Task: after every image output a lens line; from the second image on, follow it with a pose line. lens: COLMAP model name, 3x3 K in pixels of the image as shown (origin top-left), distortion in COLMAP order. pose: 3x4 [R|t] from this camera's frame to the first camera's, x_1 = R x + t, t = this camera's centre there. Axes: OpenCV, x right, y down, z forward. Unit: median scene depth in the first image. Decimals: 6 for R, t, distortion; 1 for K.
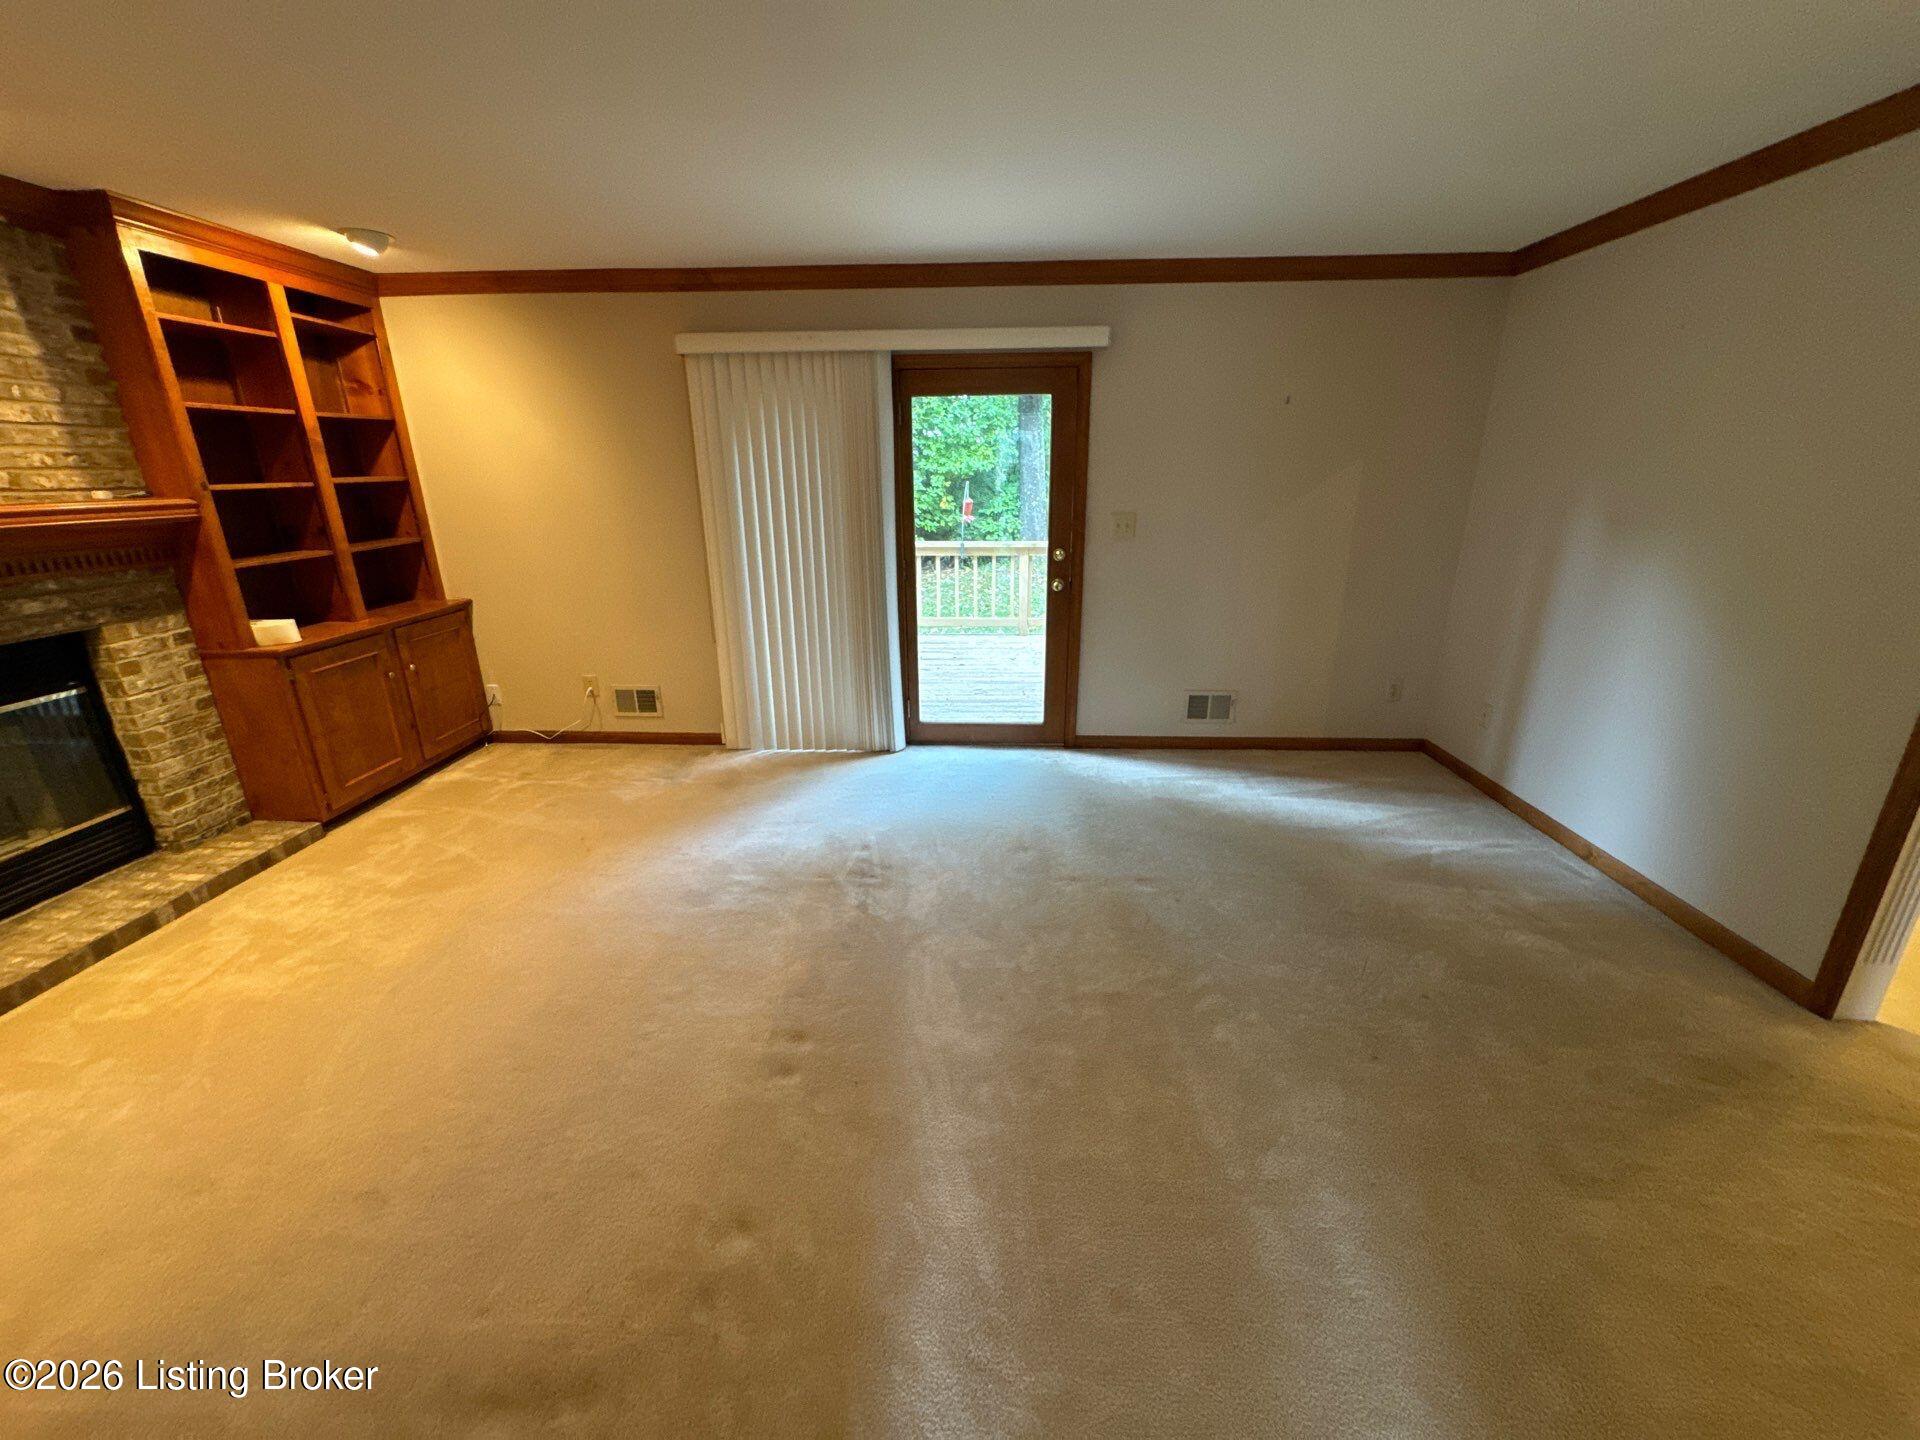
lens RADIAL K [[766.4, 0, 964.3], [0, 766.4, 723.1], [0, 0, 1]] dist [-0.001020, 0.000481]
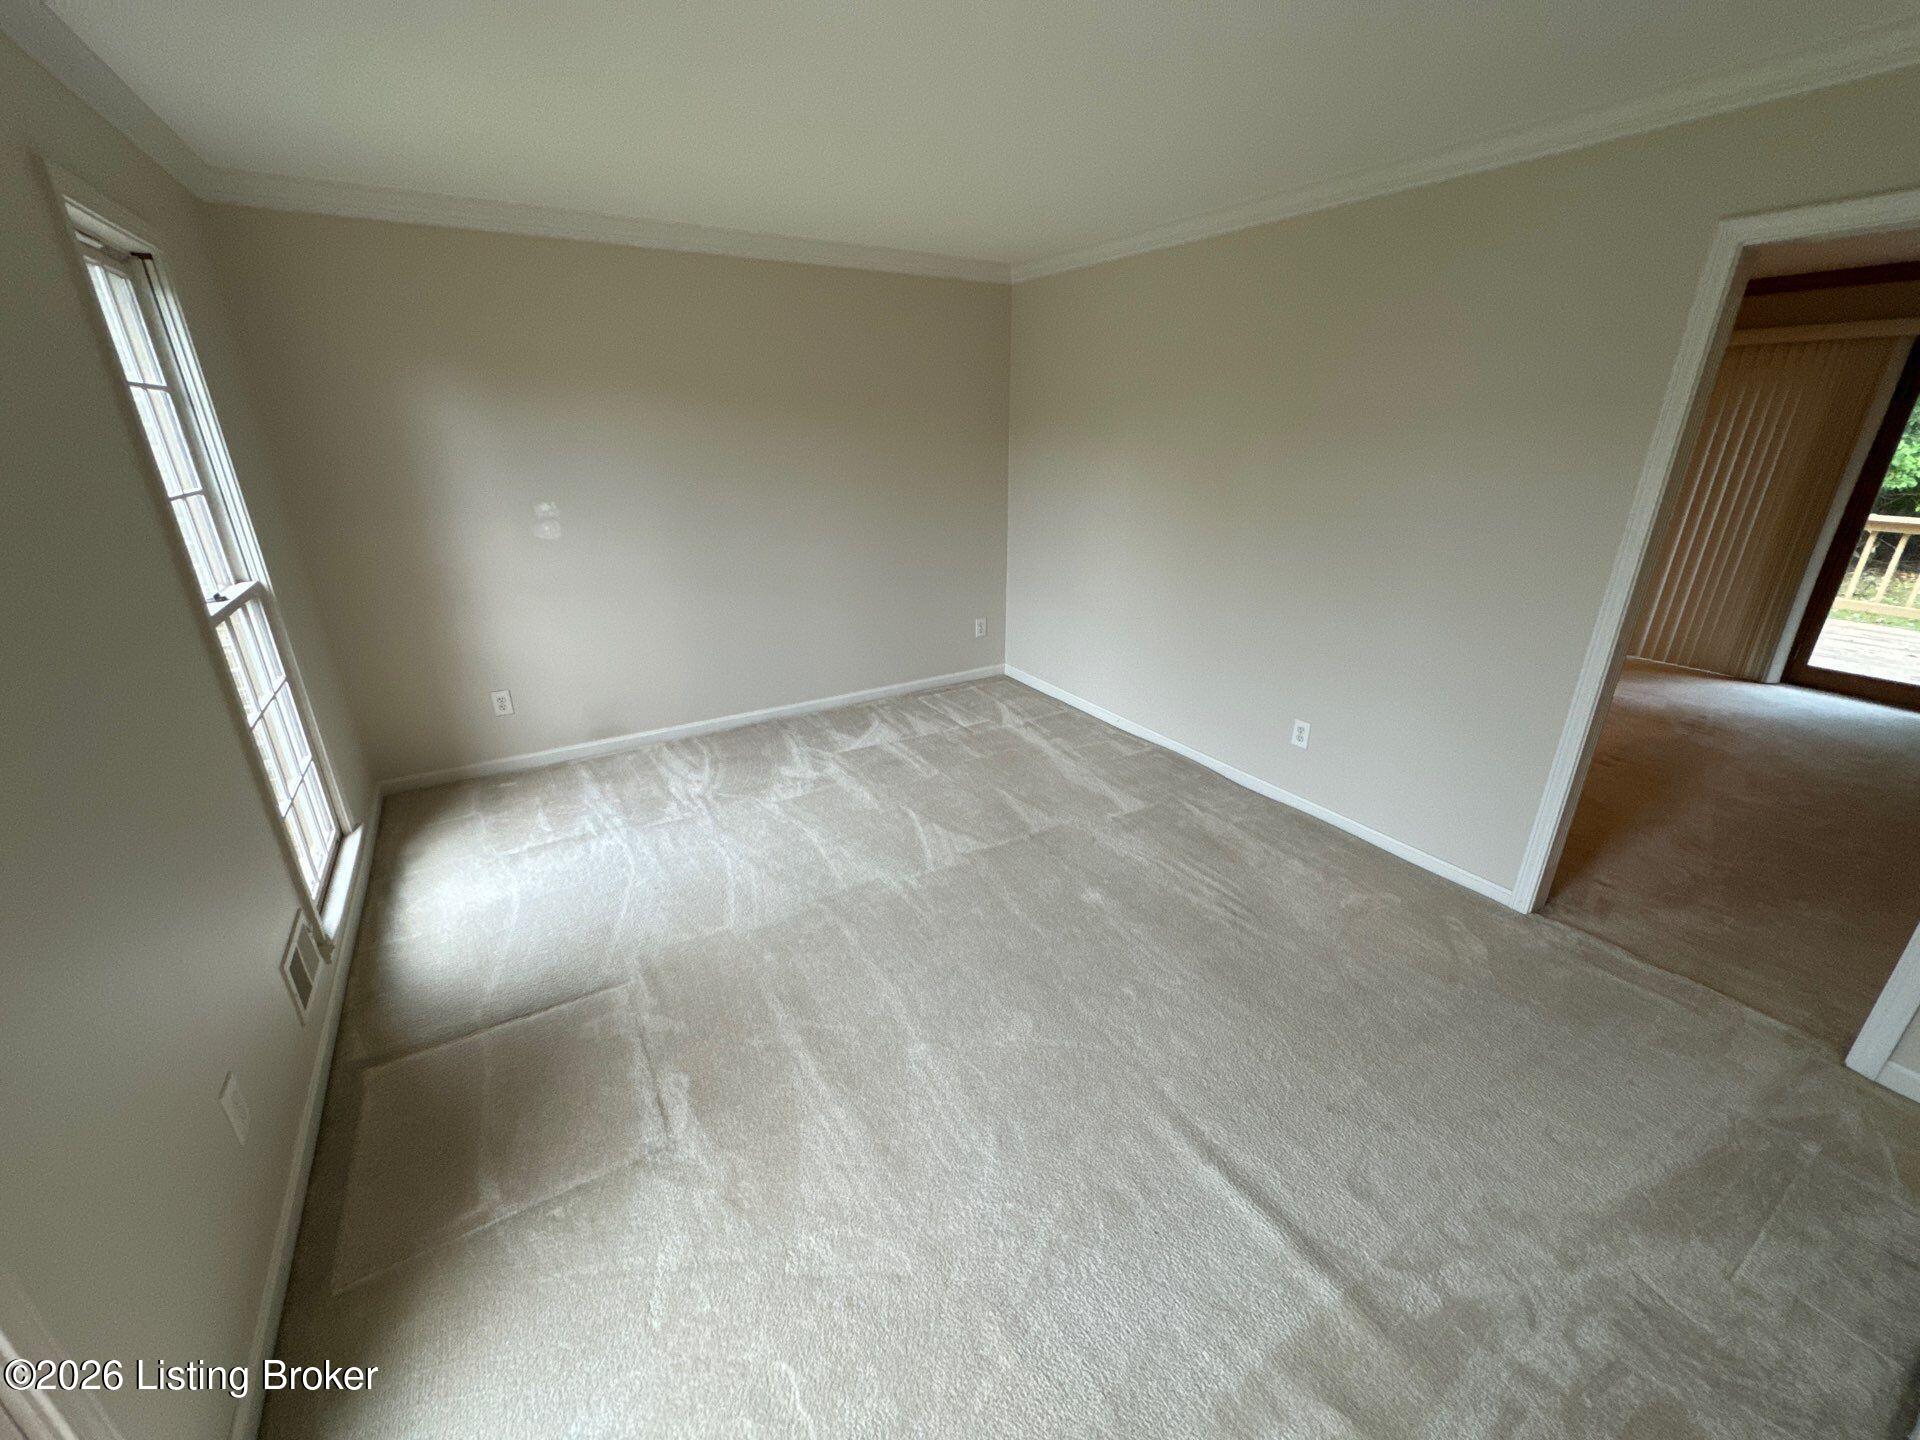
lens RADIAL K [[766.4, 0, 960.6], [0, 766.4, 714.5], [0, 0, 1]] dist [-0.001020, 0.000481]
pose [[0.555352, 0.306966, -0.772888, 0.199259], [-0.266607, 0.946045, 0.184170, 0.267392], [0.787721, 0.103779, 0.607227, -0.913096]]
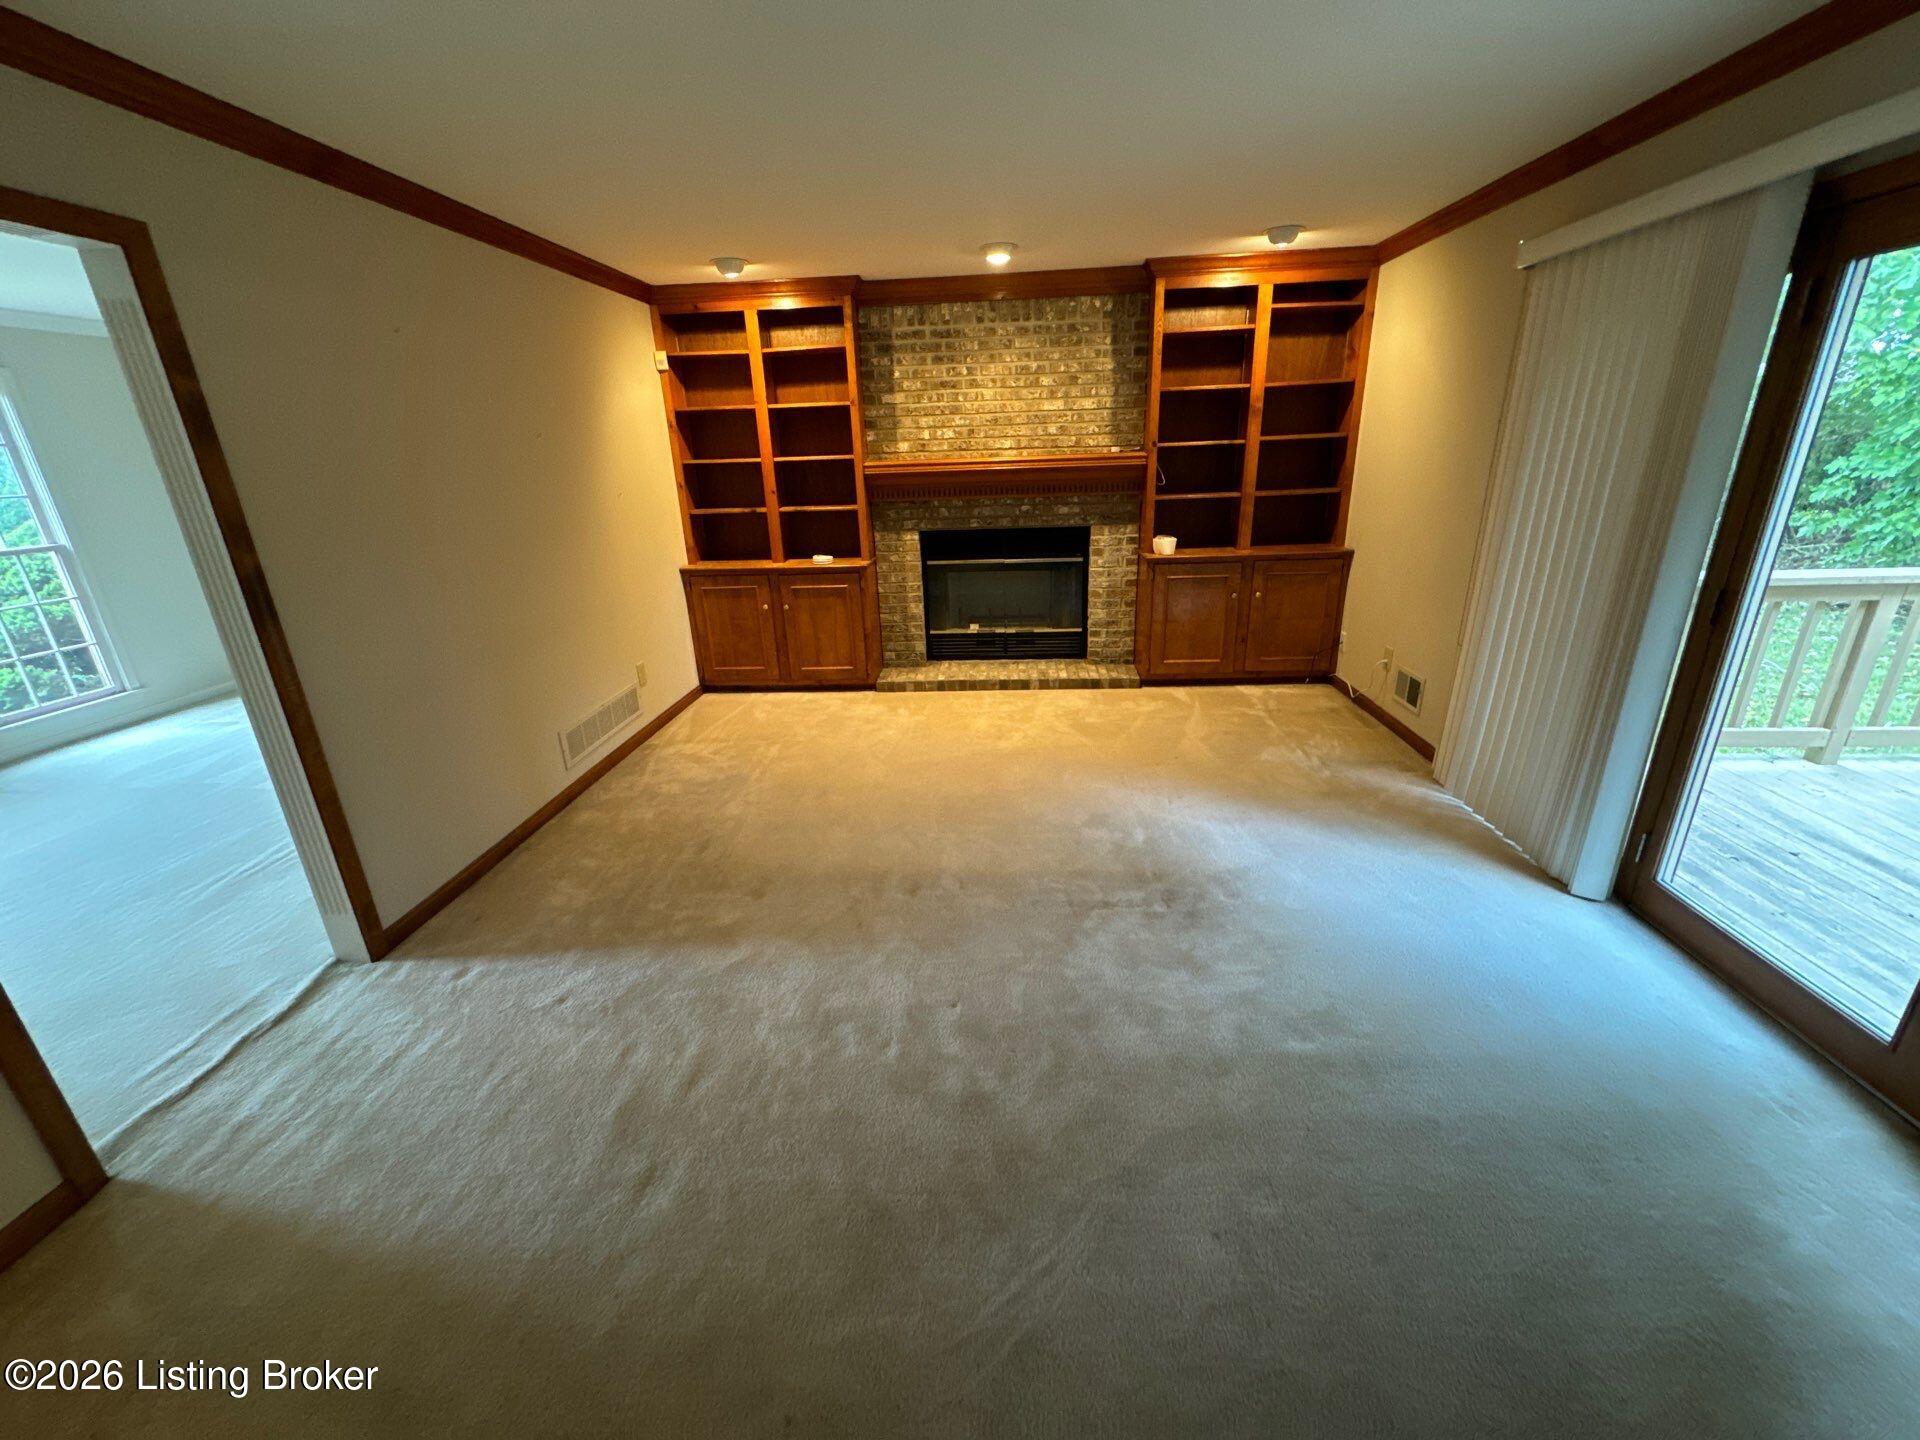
lens RADIAL K [[766.4, 0, 956.0], [0, 766.4, 724.8], [0, 0, 1]] dist [-0.001020, 0.000481]
pose [[-0.030524, 0.352441, -0.935336, 0.607506], [-0.282781, 0.894497, 0.346281, -0.210476], [0.958699, 0.275065, 0.072360, 0.619282]]
